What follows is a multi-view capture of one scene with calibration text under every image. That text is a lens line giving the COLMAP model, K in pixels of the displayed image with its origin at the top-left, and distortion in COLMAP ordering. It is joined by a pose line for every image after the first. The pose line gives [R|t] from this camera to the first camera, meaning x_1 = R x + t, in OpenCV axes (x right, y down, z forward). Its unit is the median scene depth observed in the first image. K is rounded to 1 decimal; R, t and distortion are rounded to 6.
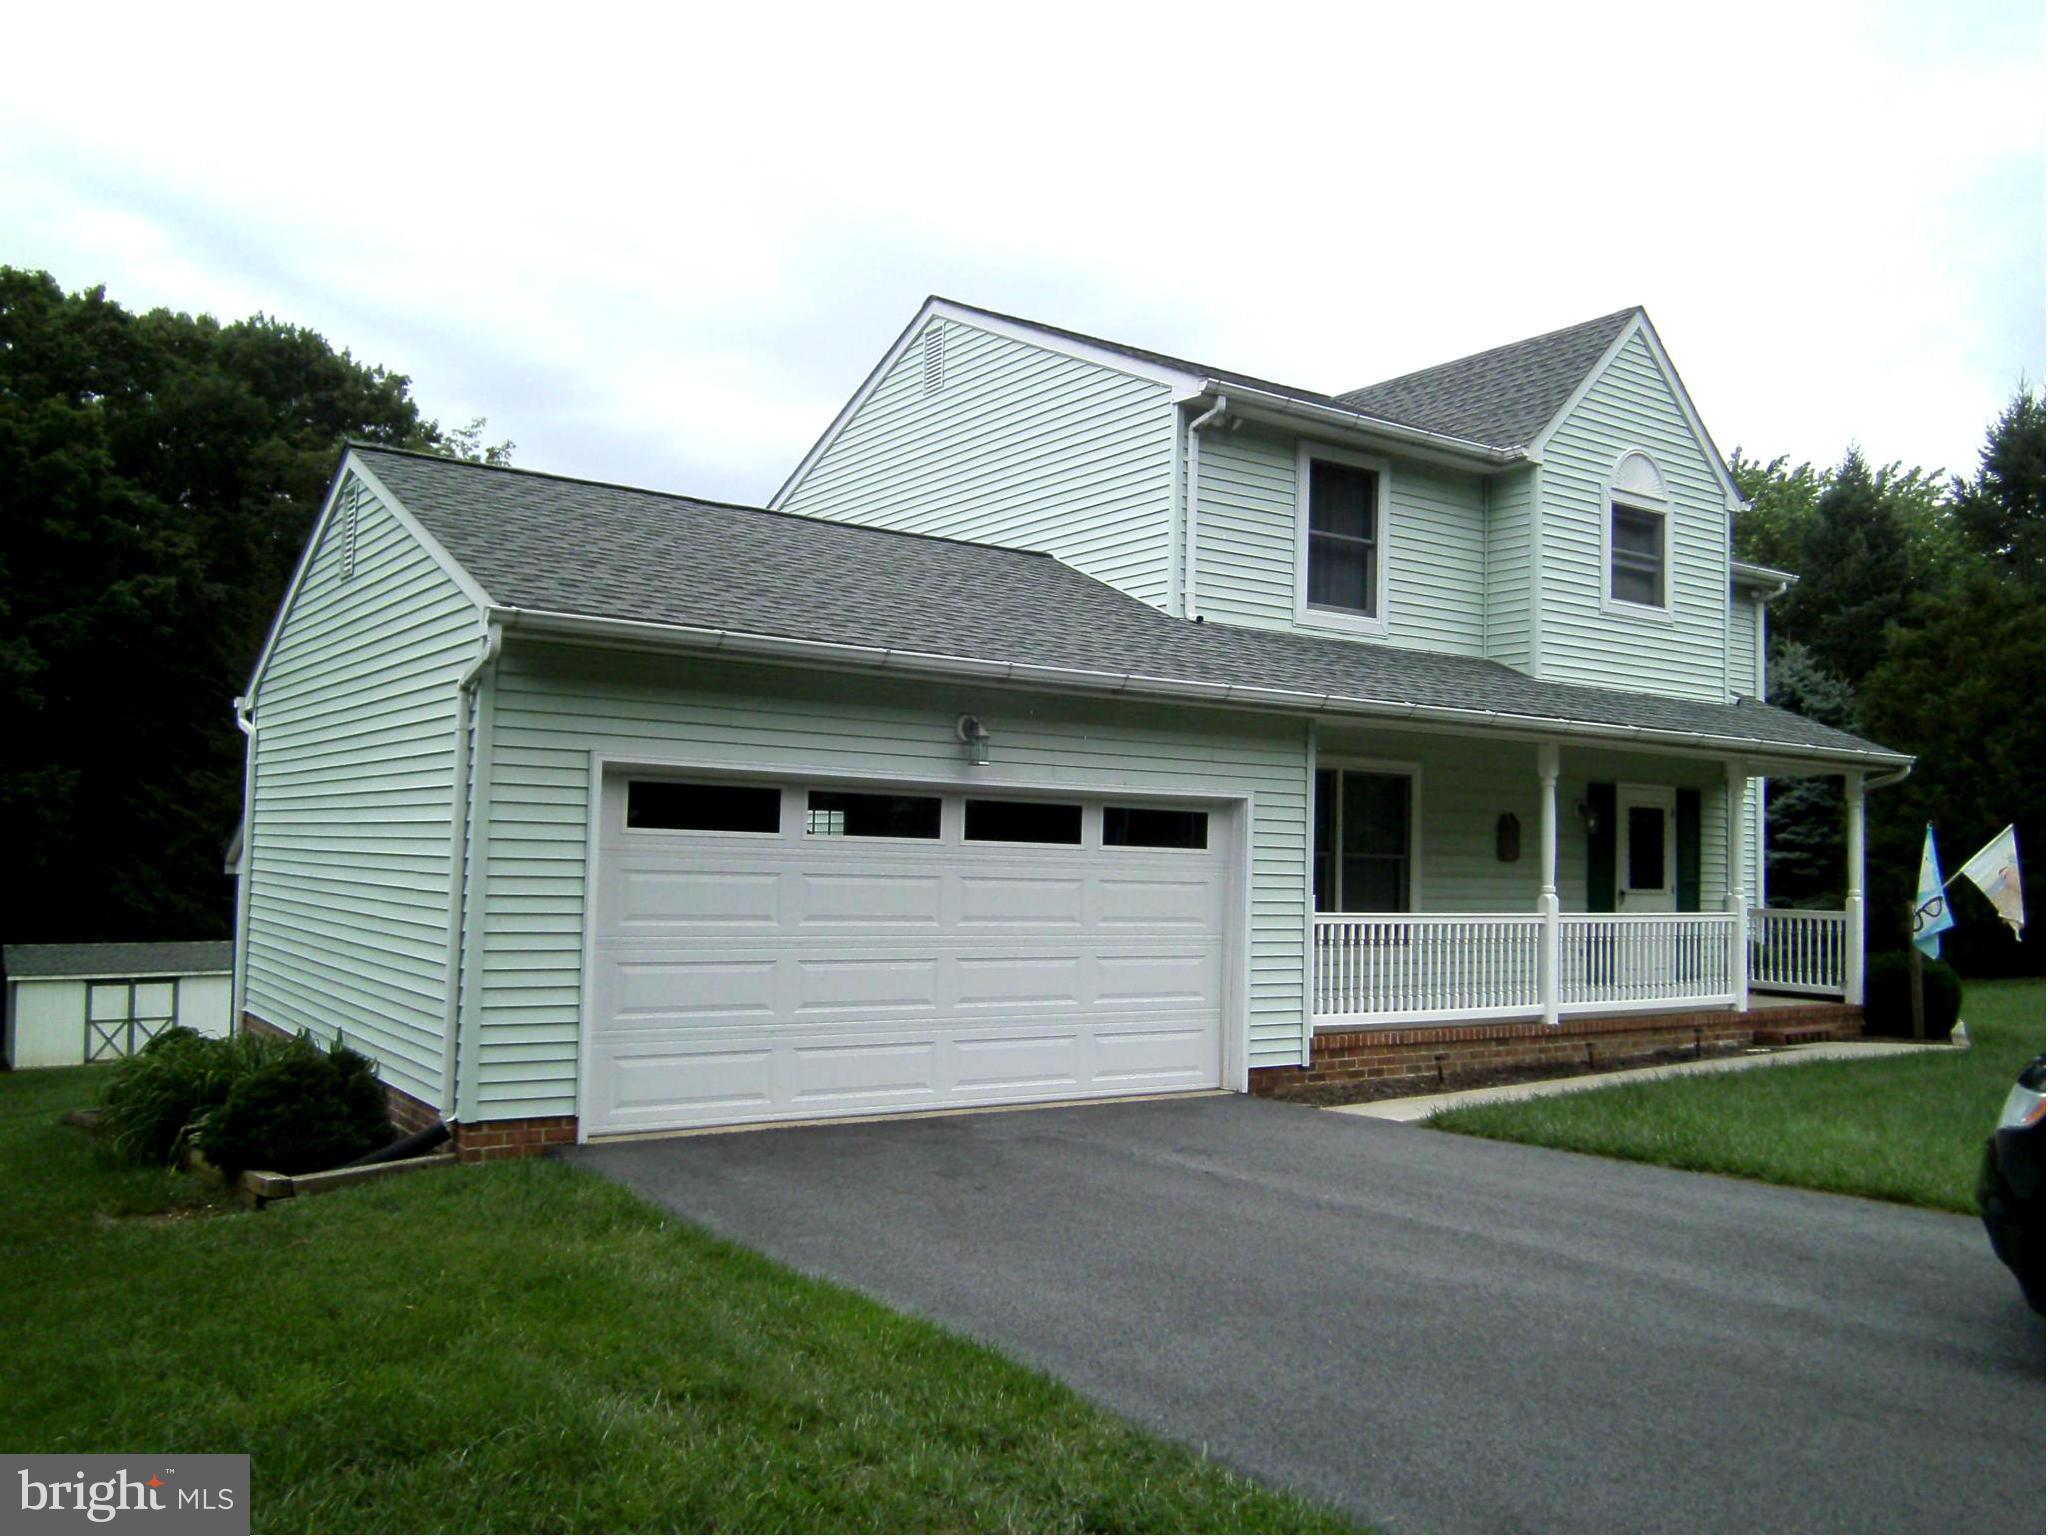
lens RADIAL K [[1644.9, 0, 1035.2], [0, 1644.9, 756.1], [0, 0, 1]] dist [0.000224, -0.042754]
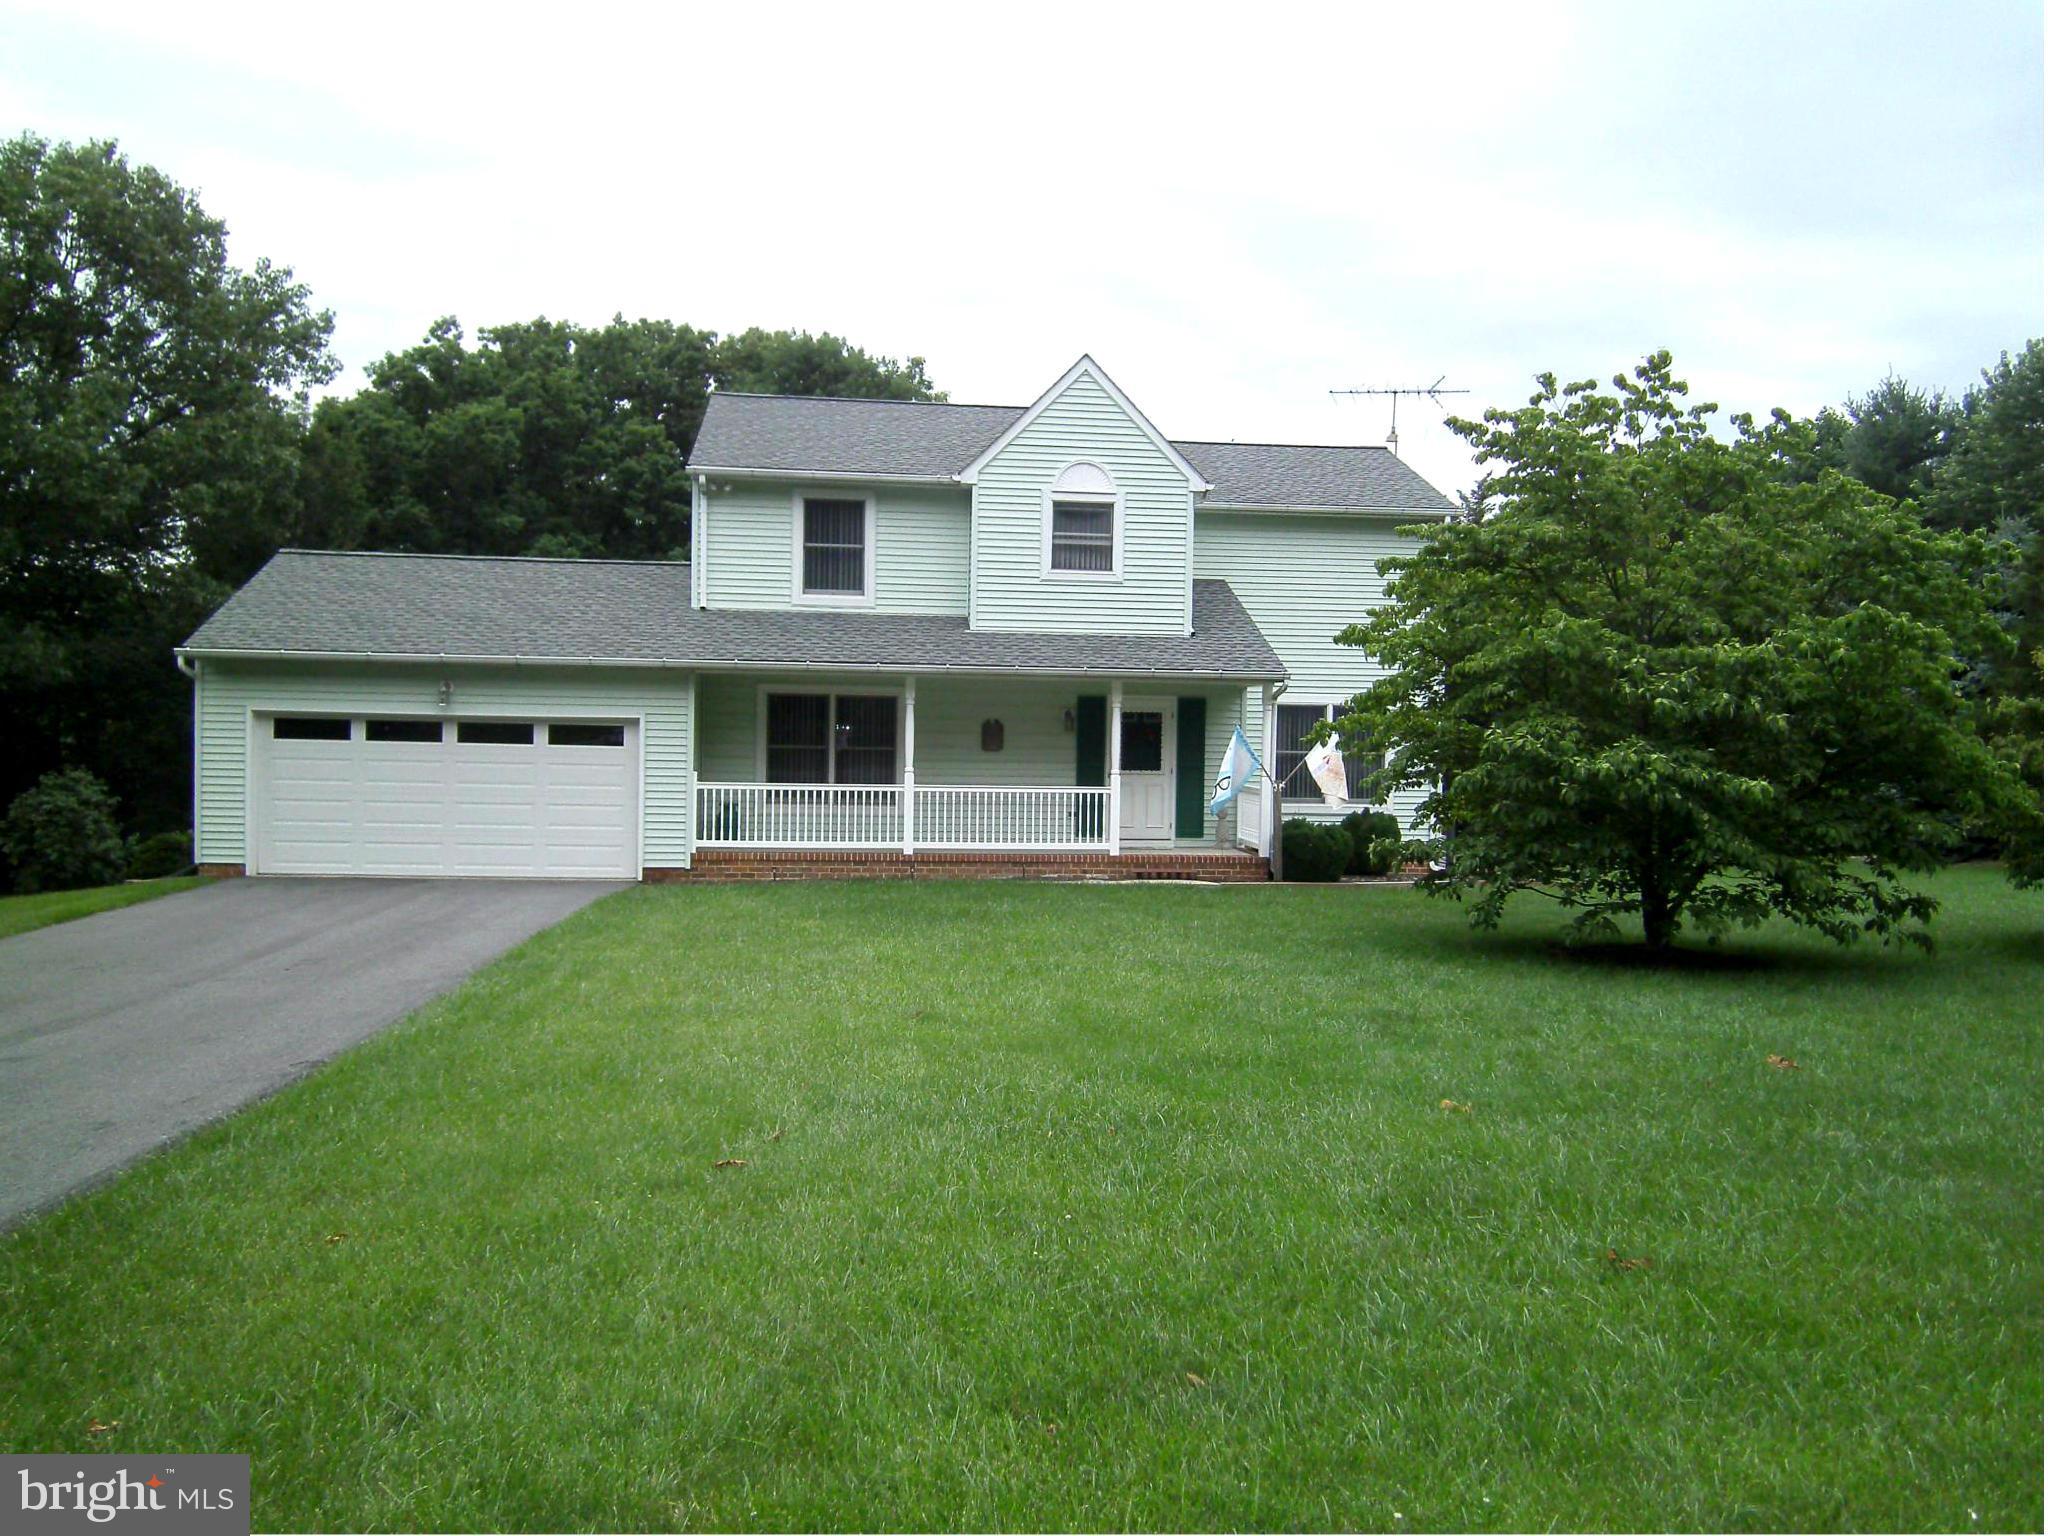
lens RADIAL K [[1644.9, 0, 1043.8], [0, 1644.9, 777.7], [0, 0, 1]] dist [0.000224, -0.042754]
pose [[0.882705, 0.007725, -0.469865, 1.359367], [0.032129, 0.996533, 0.076742, -0.032680], [0.468828, -0.082837, 0.879396, -0.374974]]
